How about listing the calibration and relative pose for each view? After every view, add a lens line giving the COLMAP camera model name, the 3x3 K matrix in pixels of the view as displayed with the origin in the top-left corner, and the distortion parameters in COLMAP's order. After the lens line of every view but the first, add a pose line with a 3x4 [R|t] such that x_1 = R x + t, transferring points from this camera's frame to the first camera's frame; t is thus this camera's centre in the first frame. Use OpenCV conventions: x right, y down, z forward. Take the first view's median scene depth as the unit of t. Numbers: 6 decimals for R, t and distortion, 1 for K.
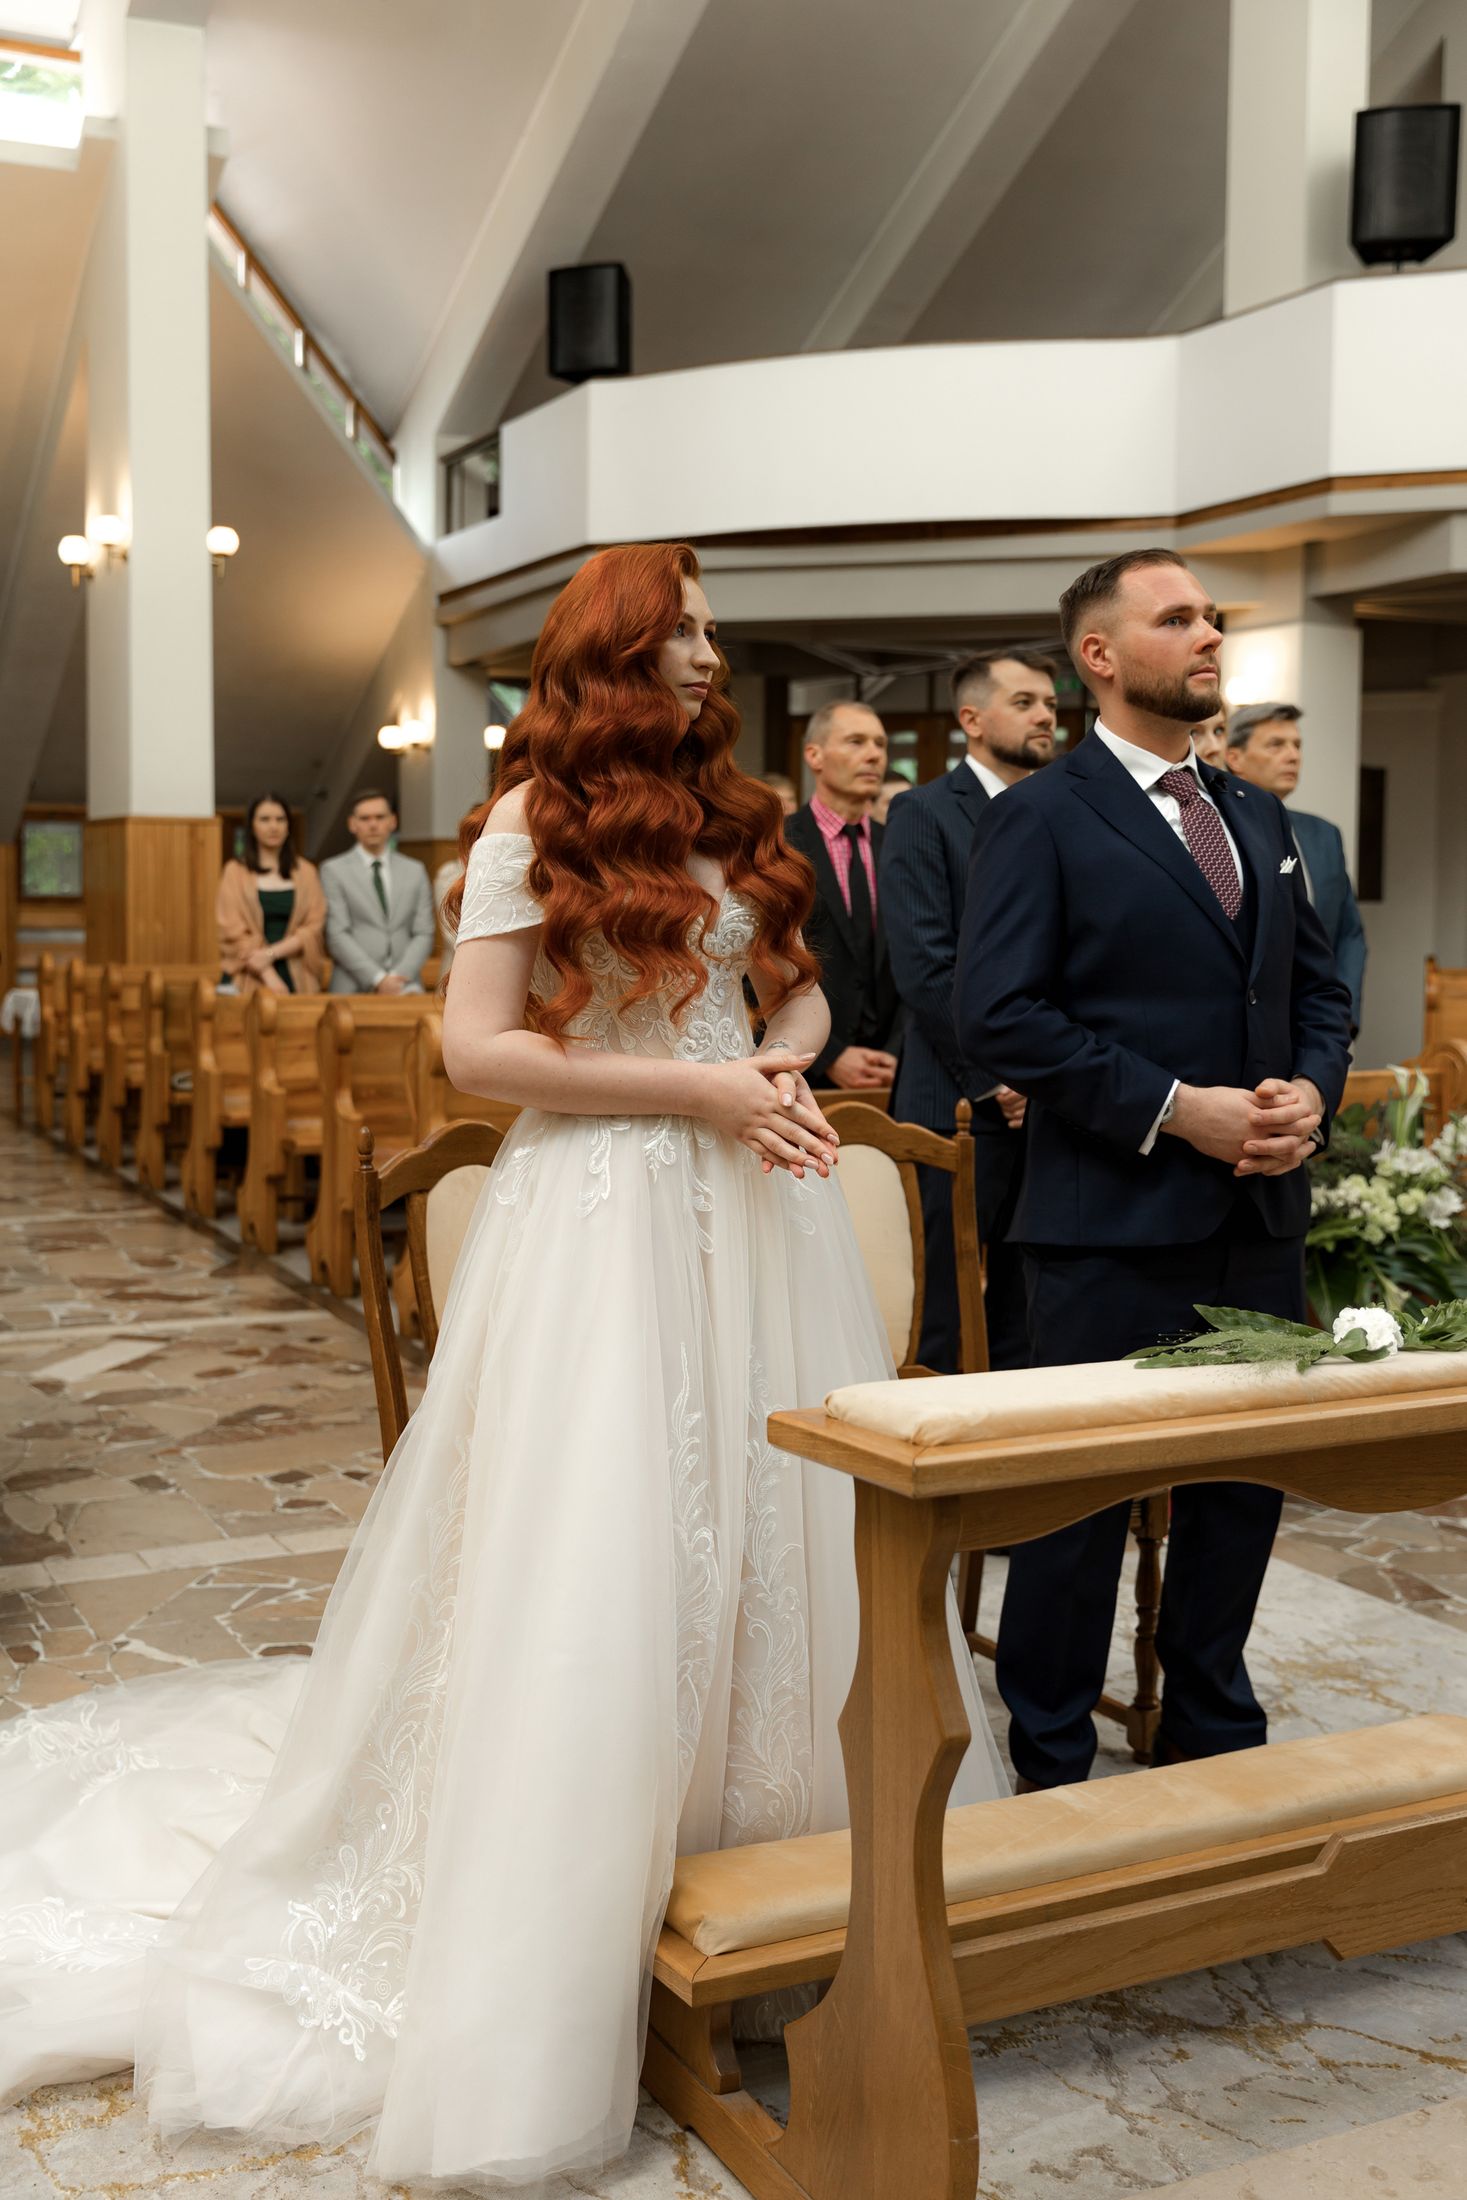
lens RADIAL K [[2316.1, 0, 760.6], [0, 2316.1, 876.6], [0, 0, 1]] dist [0.009698, 0.010480]
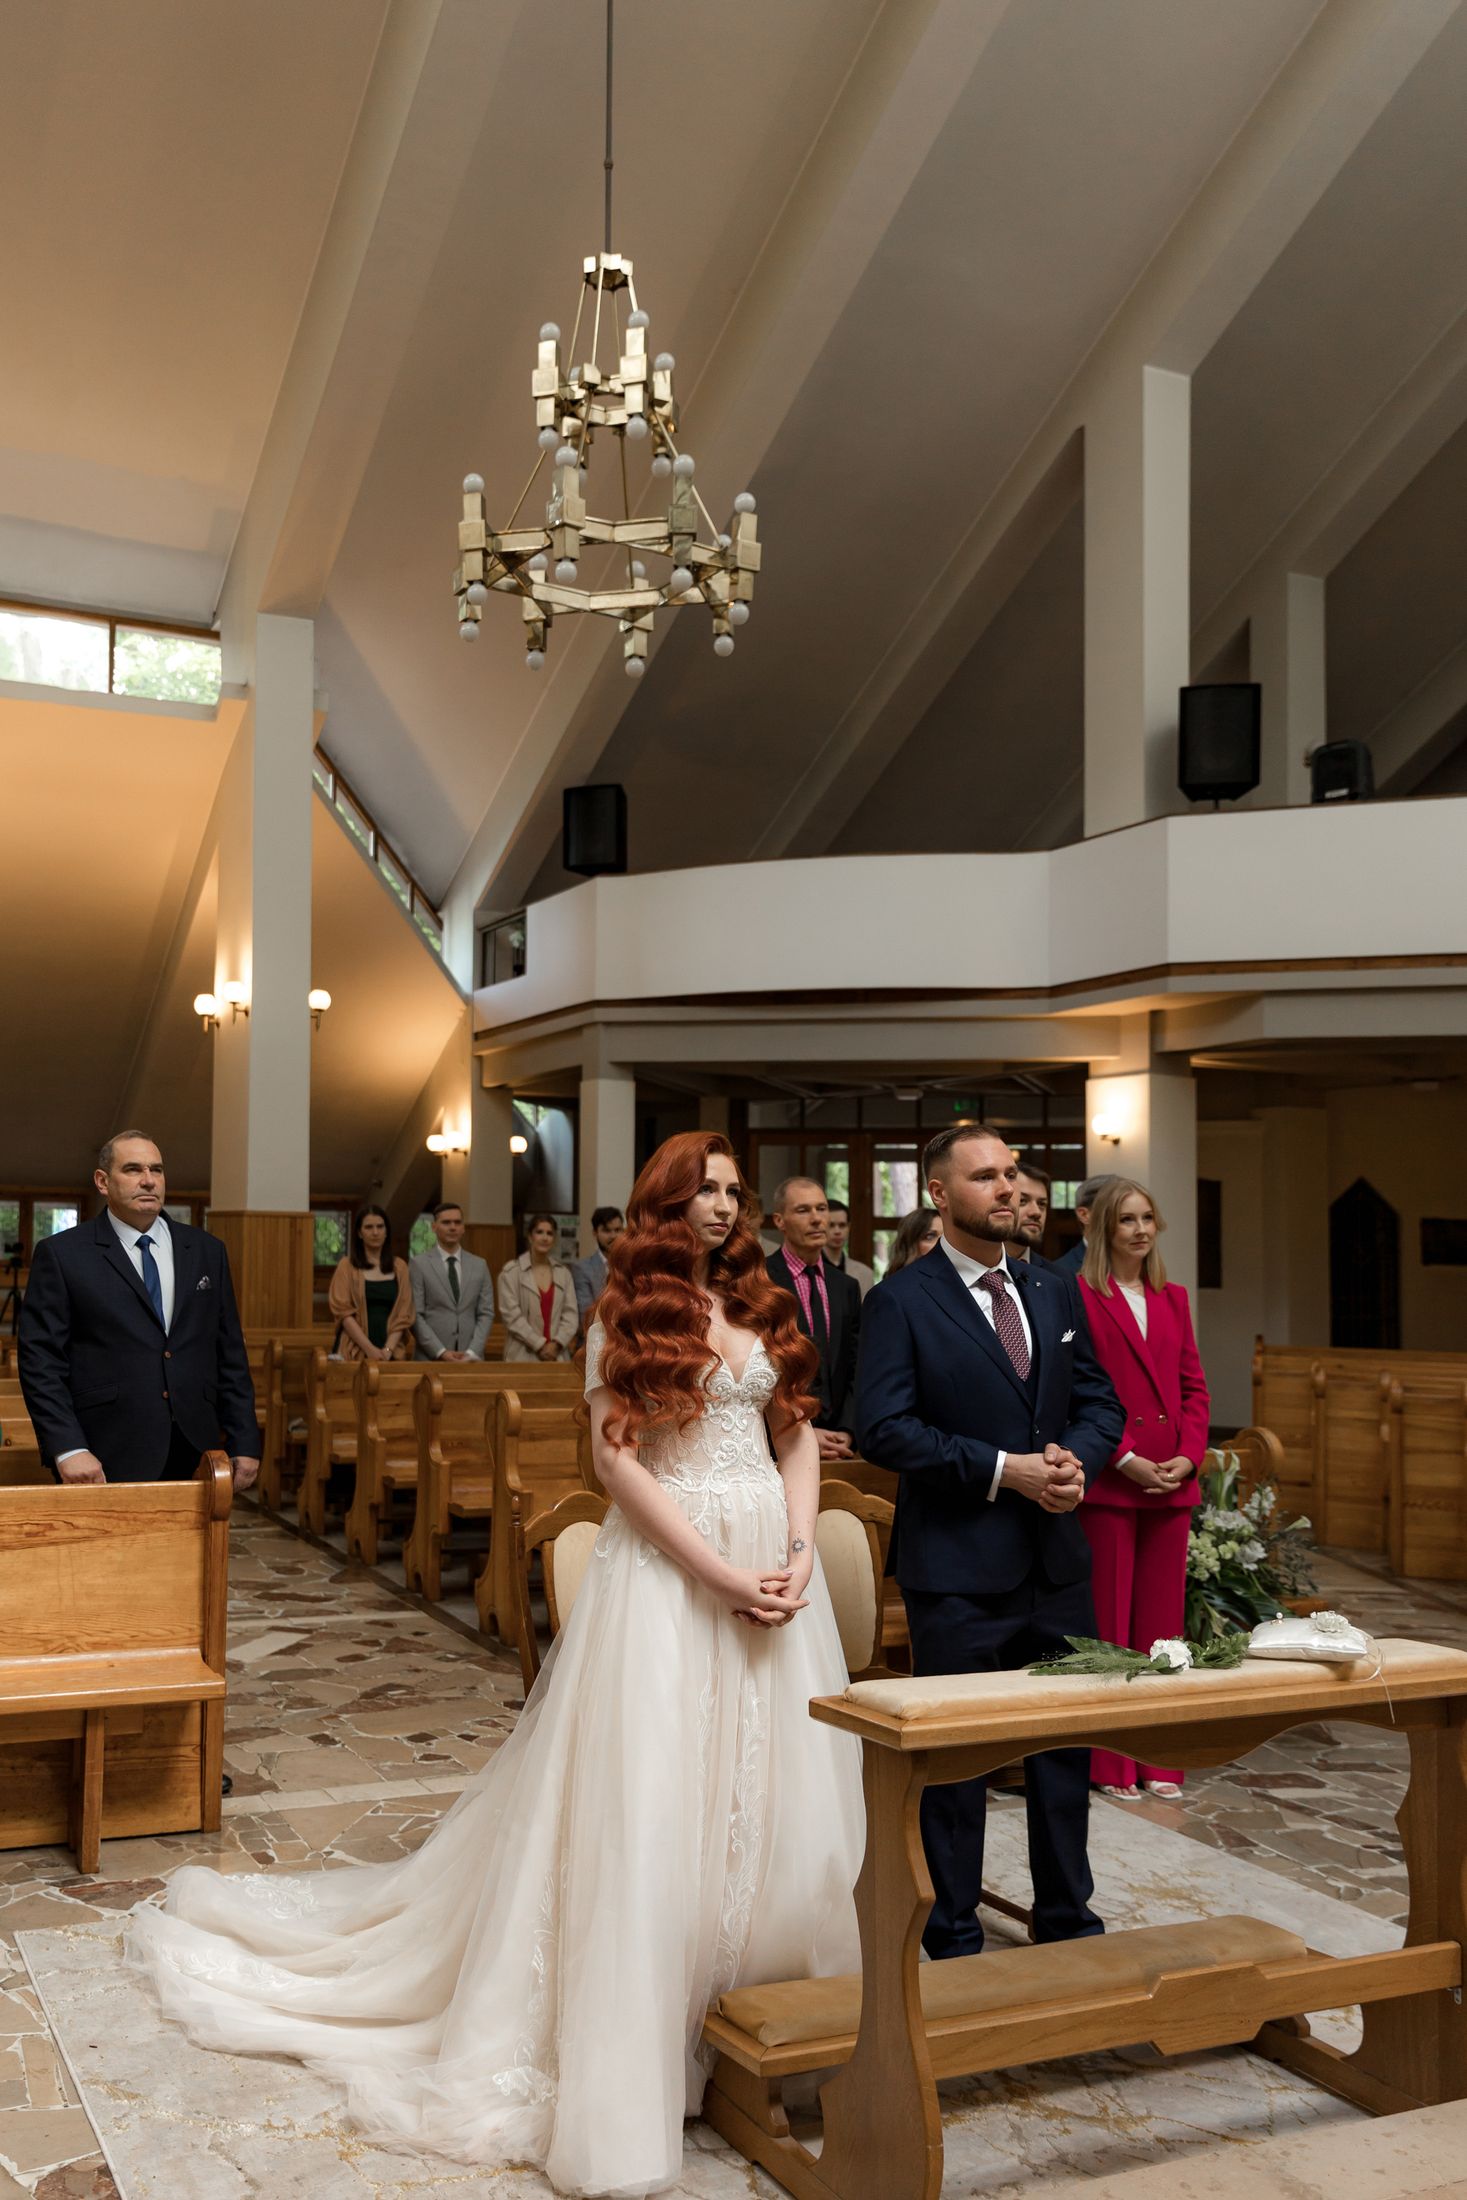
lens RADIAL K [[2027.9, 0, 590.0], [0, 2027.9, 950.0], [0, 0, 1]] dist [0.016779, -0.005251]
pose [[0.998782, 0.004249, -0.049149, -0.042160], [-0.010312, 0.992256, -0.123785, -0.060983], [0.048242, 0.124141, 0.991091, -0.266254]]
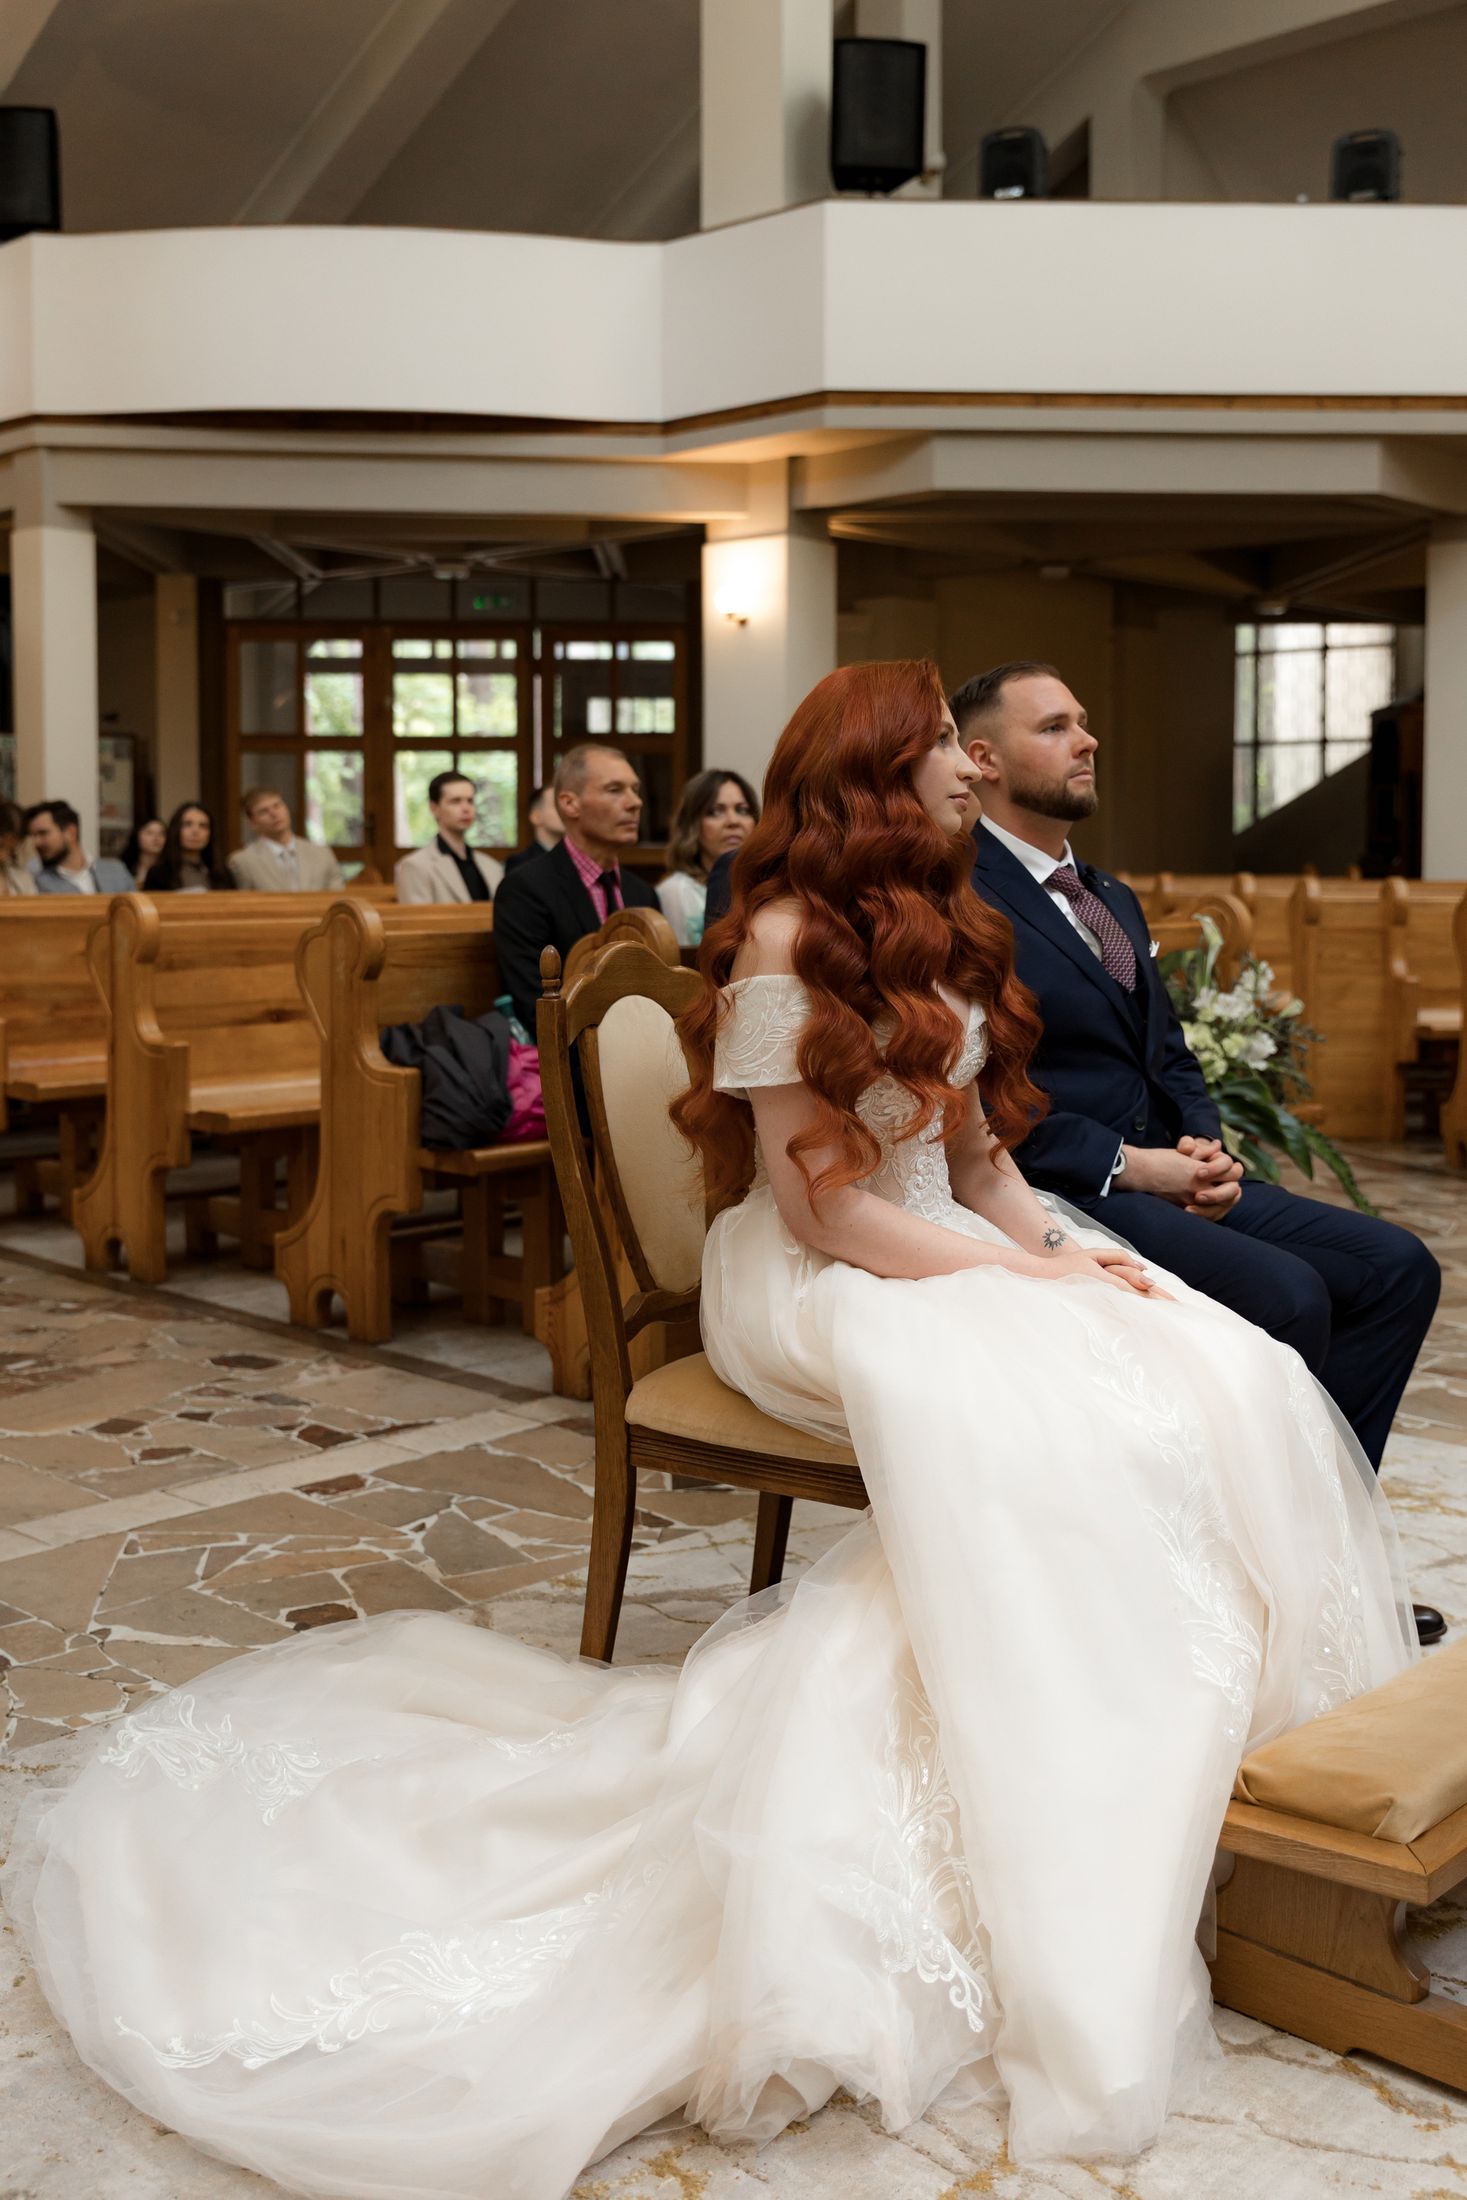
lens RADIAL K [[2221.1, 0, 677.9], [0, 2221.1, 868.7], [0, 0, 1]] dist [0.007066, 0.005916]
pose [[0.933436, -0.010550, 0.358588, -0.295192], [0.008274, 0.999935, 0.007881, 0.053609], [-0.358648, -0.004390, 0.933463, 0.181485]]
